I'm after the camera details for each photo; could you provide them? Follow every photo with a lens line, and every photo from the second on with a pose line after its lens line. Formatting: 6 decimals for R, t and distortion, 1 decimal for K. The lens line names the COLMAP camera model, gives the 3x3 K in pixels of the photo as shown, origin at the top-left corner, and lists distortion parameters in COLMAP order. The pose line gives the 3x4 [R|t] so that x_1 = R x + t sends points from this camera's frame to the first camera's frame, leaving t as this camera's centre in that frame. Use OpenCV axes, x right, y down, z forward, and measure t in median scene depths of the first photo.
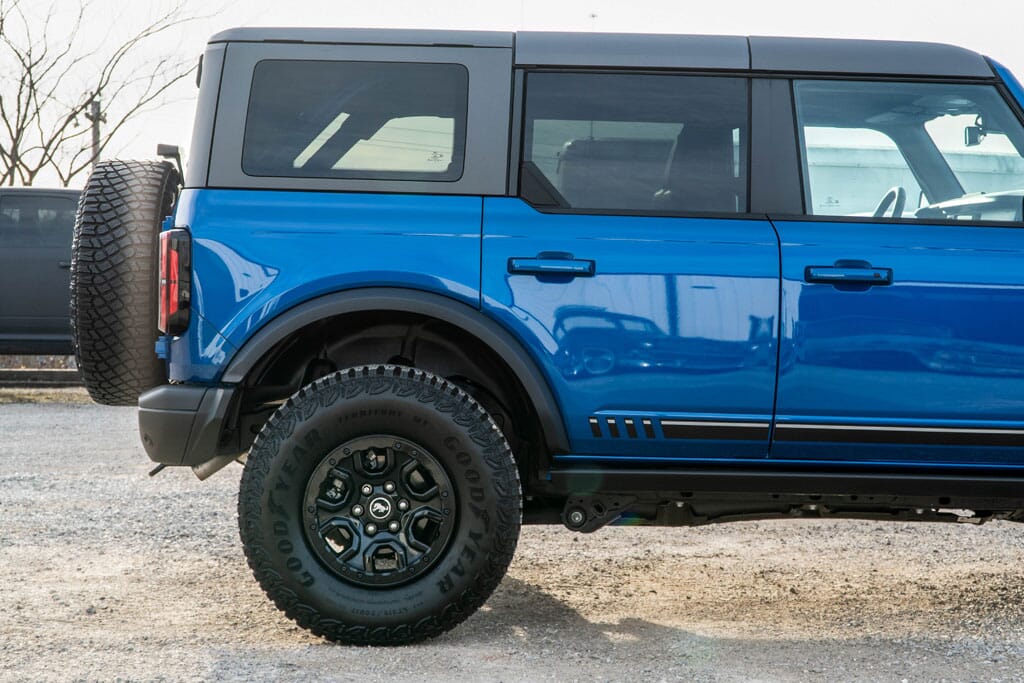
lens RADIAL K [[1373.4, 0, 509.5], [0, 1373.4, 341.6], [0, 0, 1]] dist [-0.002179, 0.000000]
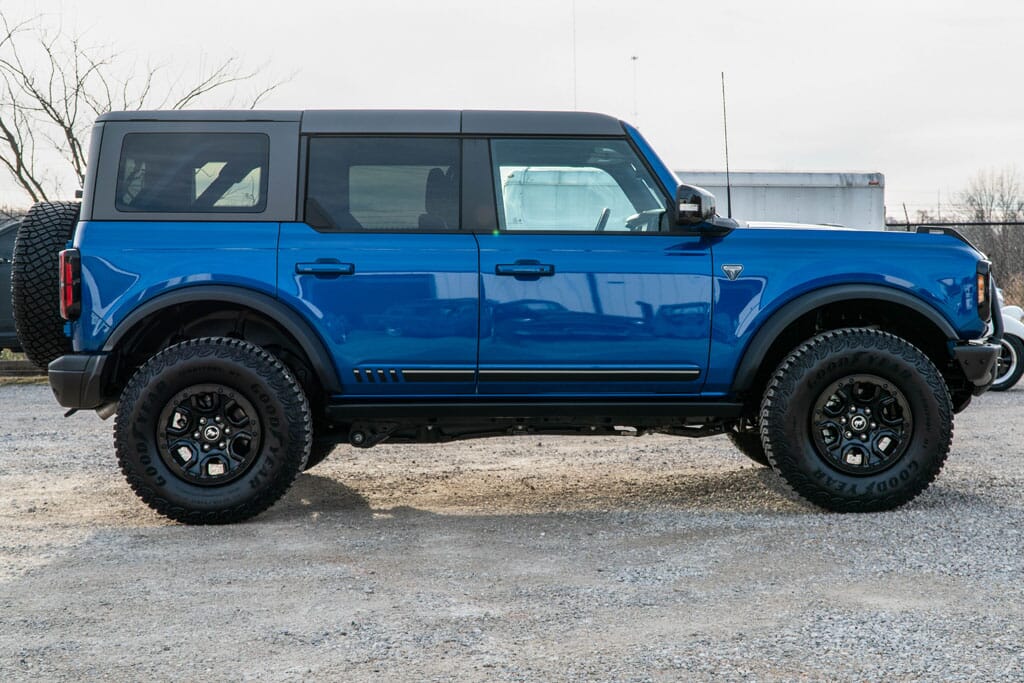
lens RADIAL K [[1071.4, 0, 515.1], [0, 1071.4, 341.5], [0, 0, 1]] dist [-0.023428, 0.000000]
pose [[0.999321, -0.023798, 0.028123, 0.197102], [0.023438, 0.999640, 0.013042, 0.013842], [-0.028423, -0.012374, 0.999519, -0.162662]]
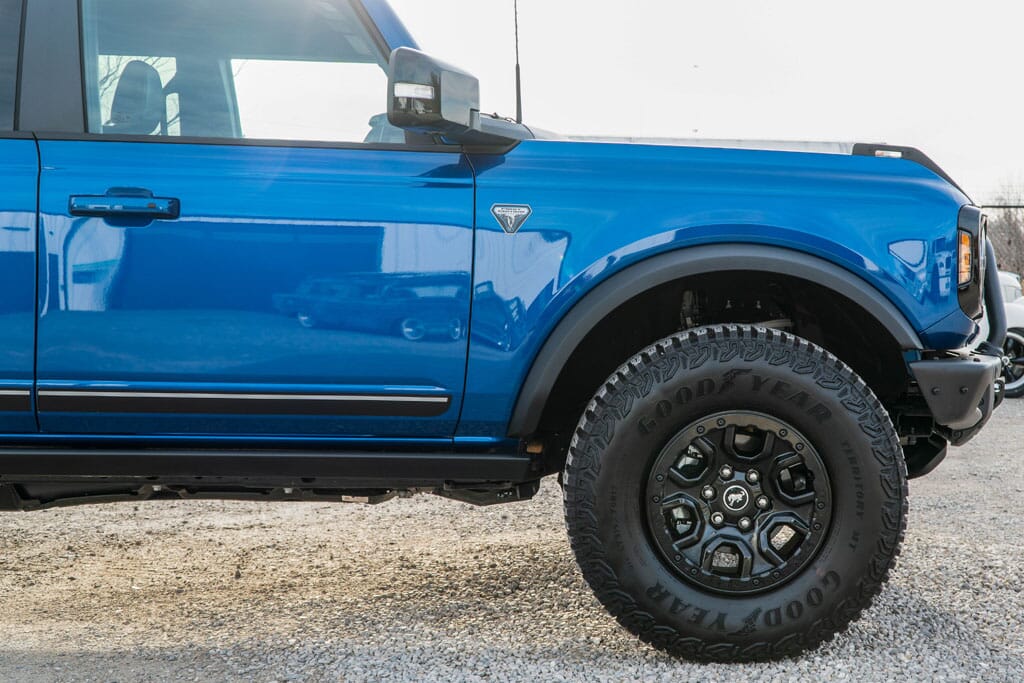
lens RADIAL K [[1151.5, 0, 511.5], [0, 1151.5, 342.3], [0, 0, 1]] dist [0.002847, 0.000000]
pose [[0.998845, -0.006324, 0.047628, 0.432071], [0.005260, 0.999734, 0.022439, 0.017208], [-0.047757, -0.022163, 0.998613, 0.302821]]
